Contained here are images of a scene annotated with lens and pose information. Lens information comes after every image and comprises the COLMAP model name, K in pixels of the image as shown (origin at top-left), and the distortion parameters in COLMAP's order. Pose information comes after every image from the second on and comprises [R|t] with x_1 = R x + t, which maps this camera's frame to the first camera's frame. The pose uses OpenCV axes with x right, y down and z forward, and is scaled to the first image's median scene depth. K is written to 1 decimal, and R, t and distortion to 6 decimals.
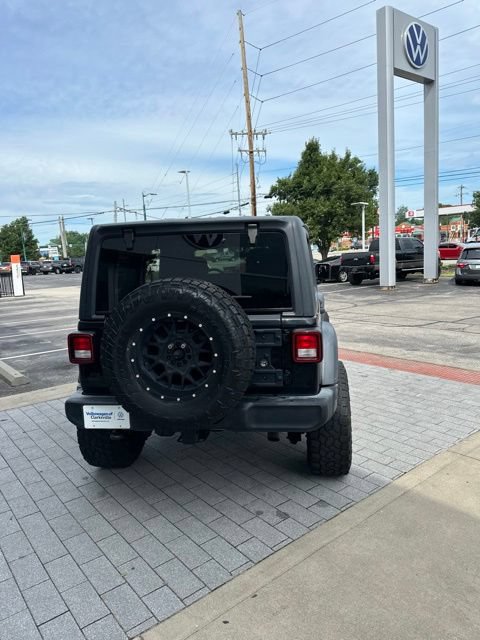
lens RADIAL K [[452.2, 0, 245.3], [0, 452.2, 316.4], [0, 0, 1]] dist [0.036649, -0.045713]
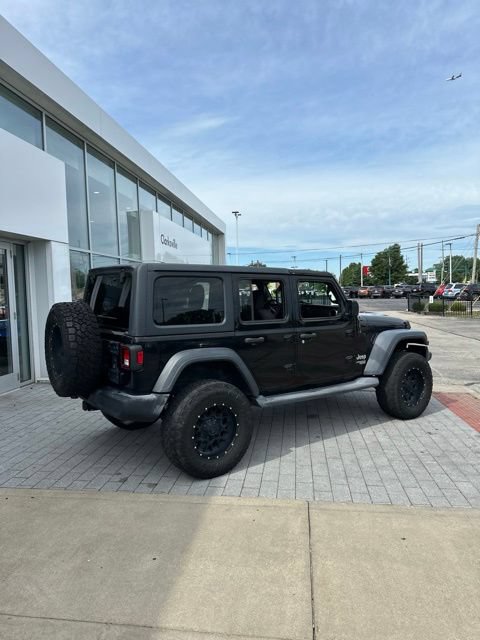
lens RADIAL K [[452.2, 0, 243.9], [0, 452.2, 317.8], [0, 0, 1]] dist [0.036649, -0.045713]
pose [[0.697956, 0.082242, -0.711403, 1.130705], [-0.118104, 0.993001, -0.001076, -0.079522], [0.706335, 0.084771, 0.702783, 0.224357]]
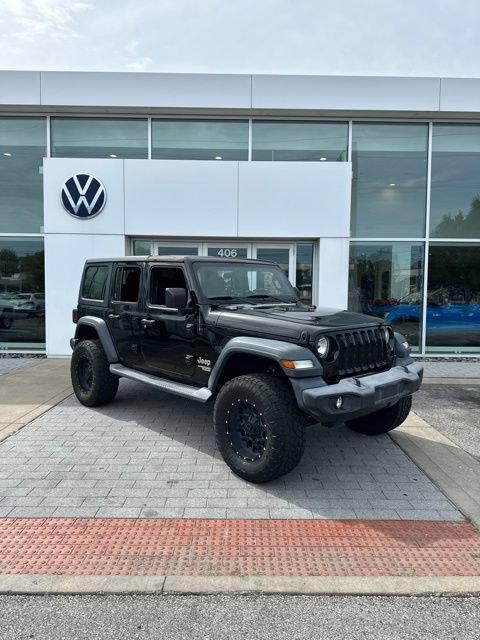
lens RADIAL K [[452.2, 0, 243.5], [0, 452.2, 319.2], [0, 0, 1]] dist [0.036649, -0.045713]
pose [[-0.621222, 0.100553, -0.777156, 1.200607], [-0.087758, 0.976568, 0.196504, -0.378802], [0.778705, 0.190275, -0.597841, 2.563274]]
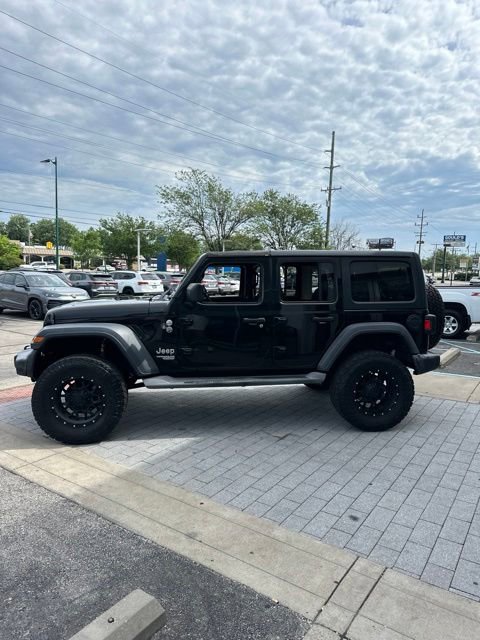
lens RADIAL K [[452.2, 0, 239.6], [0, 452.2, 314.8], [0, 0, 1]] dist [0.036649, -0.045713]
pose [[-0.280656, -0.049029, 0.958555, -1.612845], [0.129705, 0.987596, 0.088491, -0.186169], [-0.951004, 0.149165, -0.270815, 1.919014]]
